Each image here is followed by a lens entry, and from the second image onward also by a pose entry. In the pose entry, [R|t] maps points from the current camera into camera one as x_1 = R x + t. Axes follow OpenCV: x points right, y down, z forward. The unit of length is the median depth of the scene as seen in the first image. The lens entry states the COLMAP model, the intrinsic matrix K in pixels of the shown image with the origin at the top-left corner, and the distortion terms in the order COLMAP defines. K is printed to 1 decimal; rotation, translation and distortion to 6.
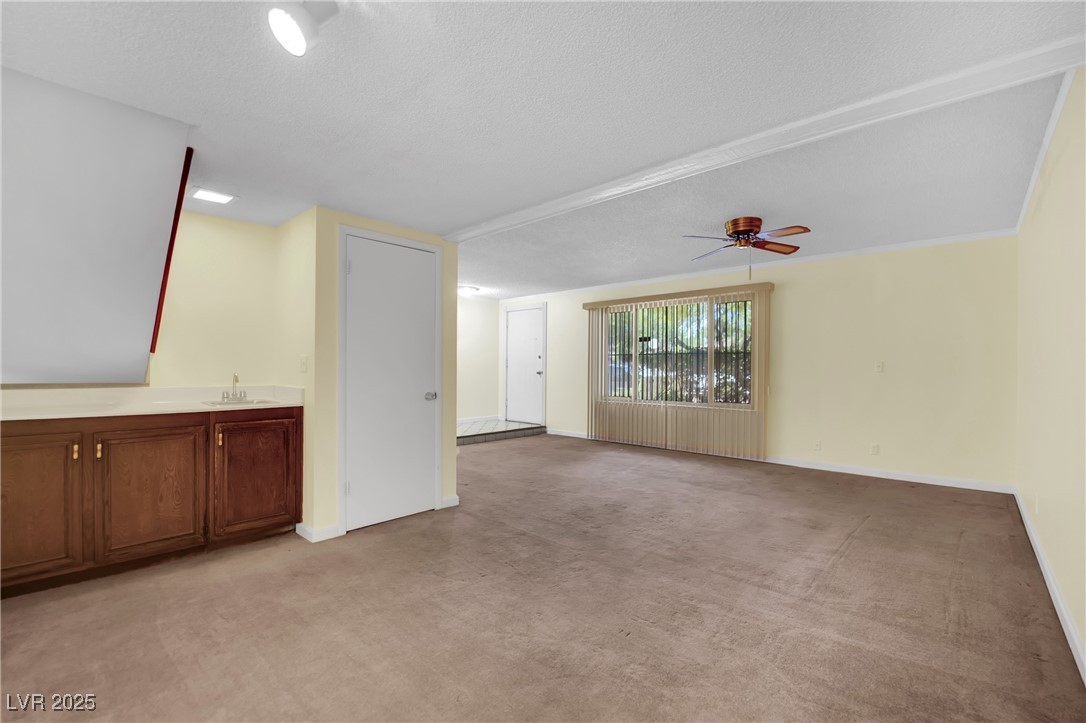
lens RADIAL K [[475.2, 0, 535.3], [0, 475.2, 362.1], [0, 0, 1]] dist [-0.015392, -0.000145]
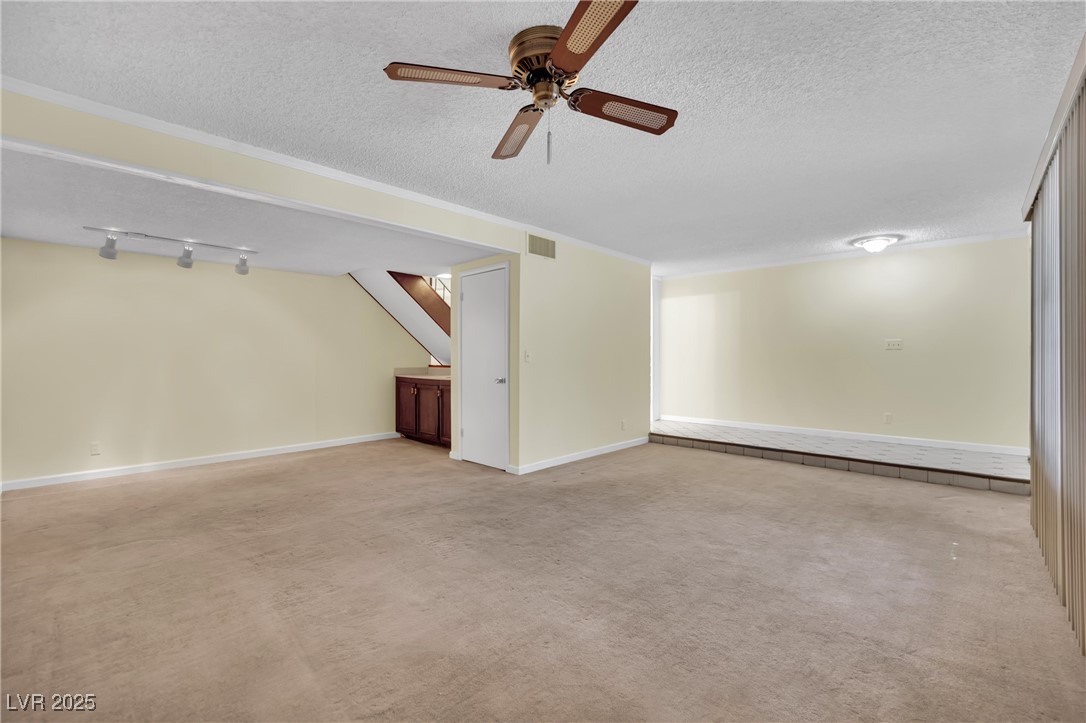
lens RADIAL K [[441.1, 0, 541.8], [0, 441.1, 357.6], [0, 0, 1]] dist [-0.016751, -0.000314]
pose [[-0.004552, -0.009814, -0.999941, 0.849516], [0.012367, 0.999875, -0.009869, 0.020750], [0.999913, -0.012411, -0.004430, 0.980677]]
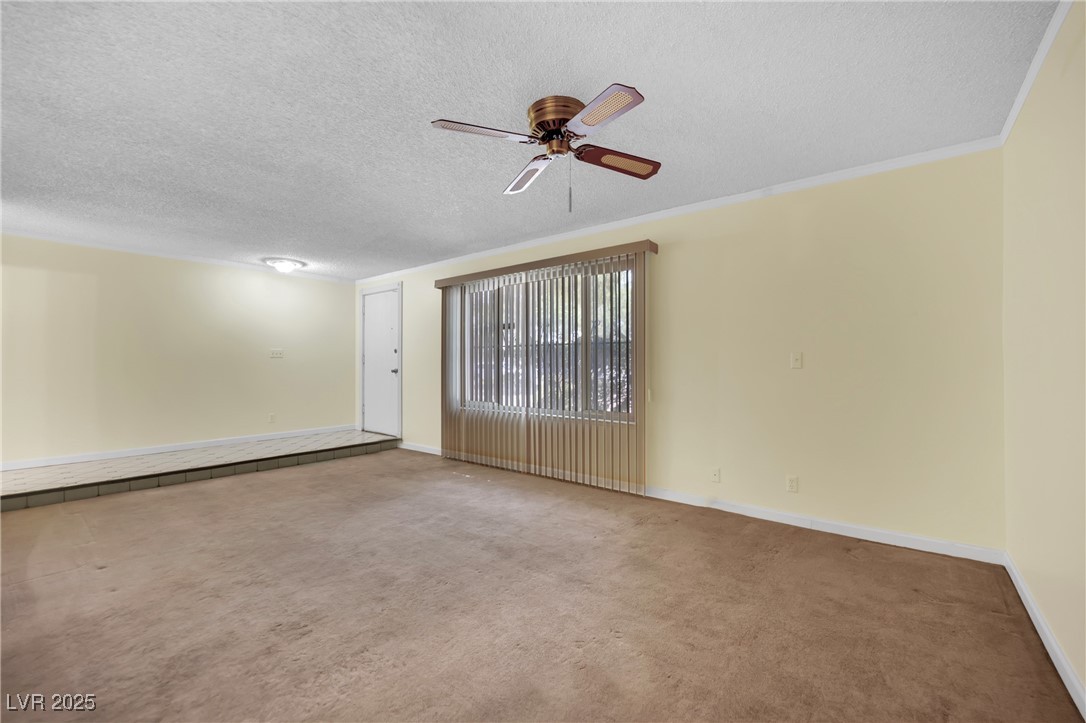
lens RADIAL K [[441.1, 0, 541.8], [0, 441.1, 357.6], [0, 0, 1]] dist [-0.016751, -0.000314]
pose [[0.998648, -0.007637, 0.051423, 0.385436], [0.007667, 0.999971, -0.000400, 0.003955], [-0.051418, 0.000794, 0.998677, 0.458446]]
